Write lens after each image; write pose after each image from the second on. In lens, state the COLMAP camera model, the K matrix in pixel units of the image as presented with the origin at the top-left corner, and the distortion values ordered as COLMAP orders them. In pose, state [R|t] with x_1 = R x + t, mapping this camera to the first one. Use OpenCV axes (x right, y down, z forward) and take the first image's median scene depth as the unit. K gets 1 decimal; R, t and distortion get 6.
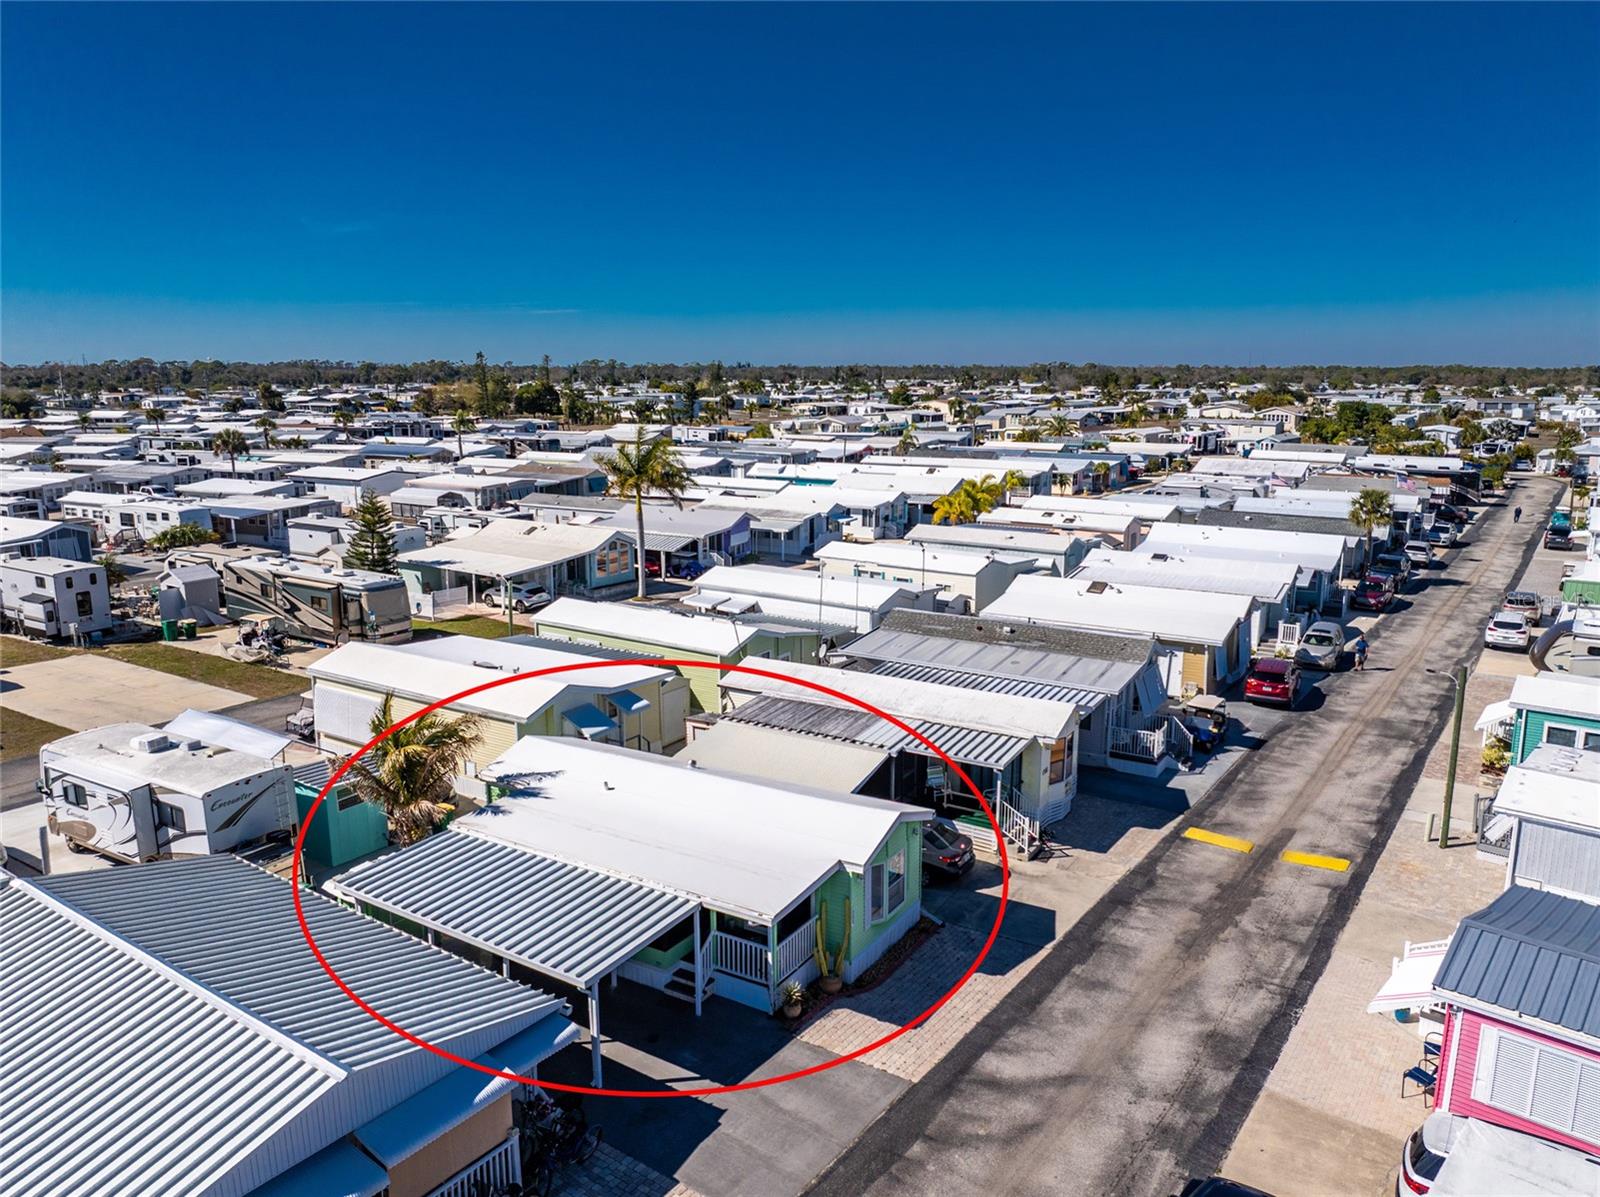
lens RADIAL K [[1122.8, 0, 800.0], [0, 1122.8, 598.5], [0, 0, 1]] dist [-0.024551, -0.005577]
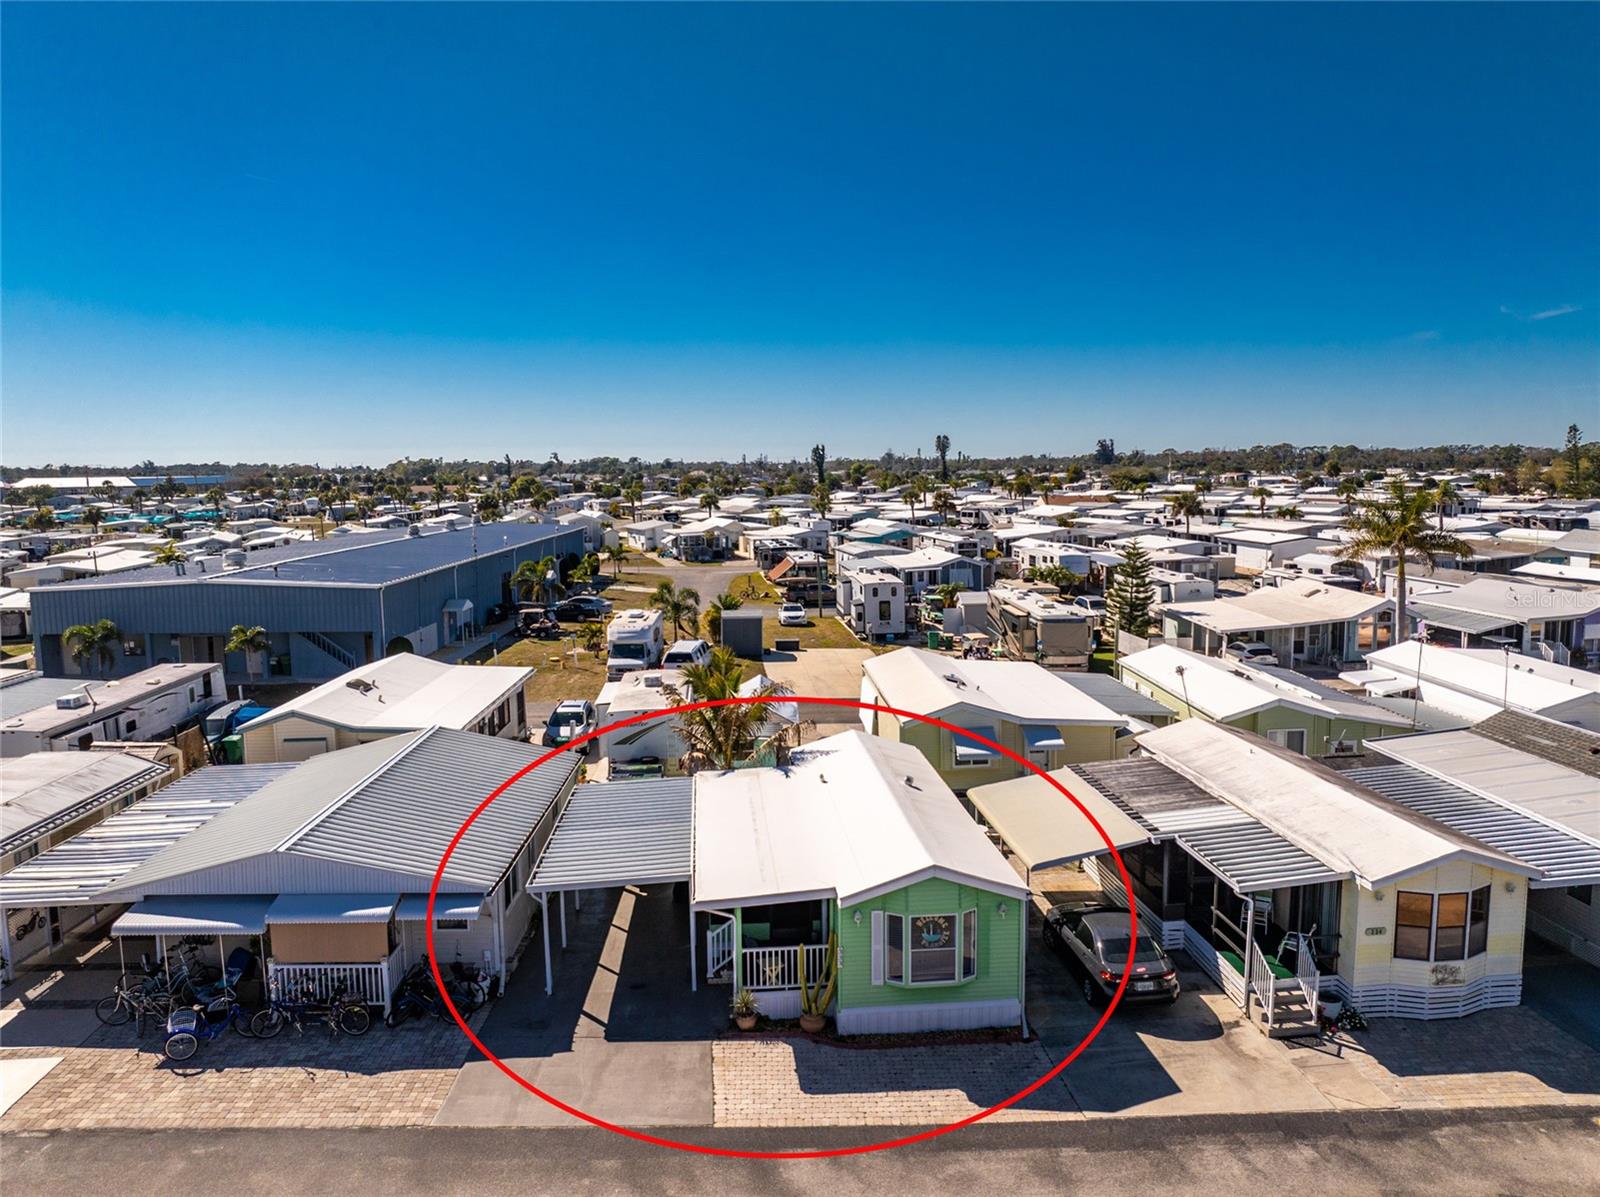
lens RADIAL K [[1101.7, 0, 800.0], [0, 1101.7, 598.5], [0, 0, 1]] dist [-0.036352, 0.005131]
pose [[0.591150, 0.087395, -0.801813, 0.250048], [-0.144311, 0.989531, 0.001460, 0.003005], [0.793546, 0.114847, 0.597574, 0.152986]]
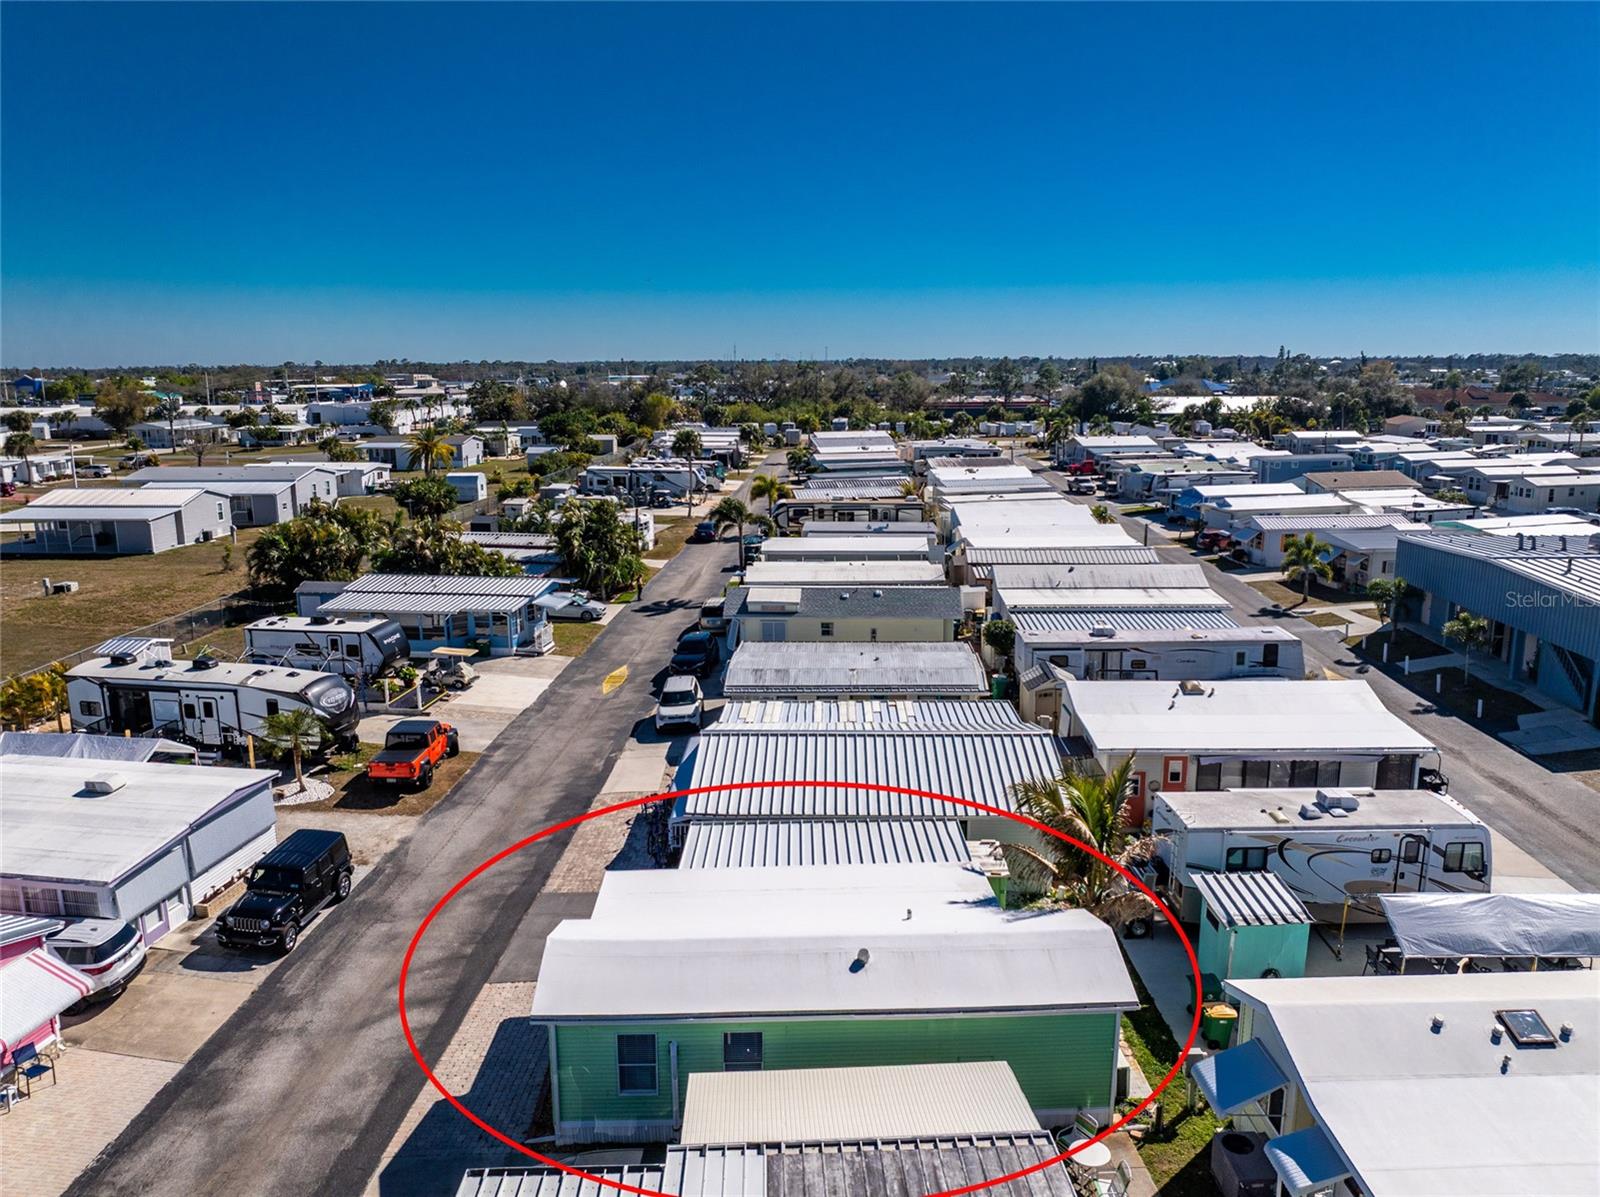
lens RADIAL K [[1139.6, 0, 800.0], [0, 1139.6, 598.5], [0, 0, 1]] dist [-0.028079, -0.000145]
pose [[-0.836934, 0.123281, -0.533238, 0.137500], [-0.091117, 0.929318, 0.357864, -0.147622], [0.539666, 0.348096, -0.766544, 0.635881]]
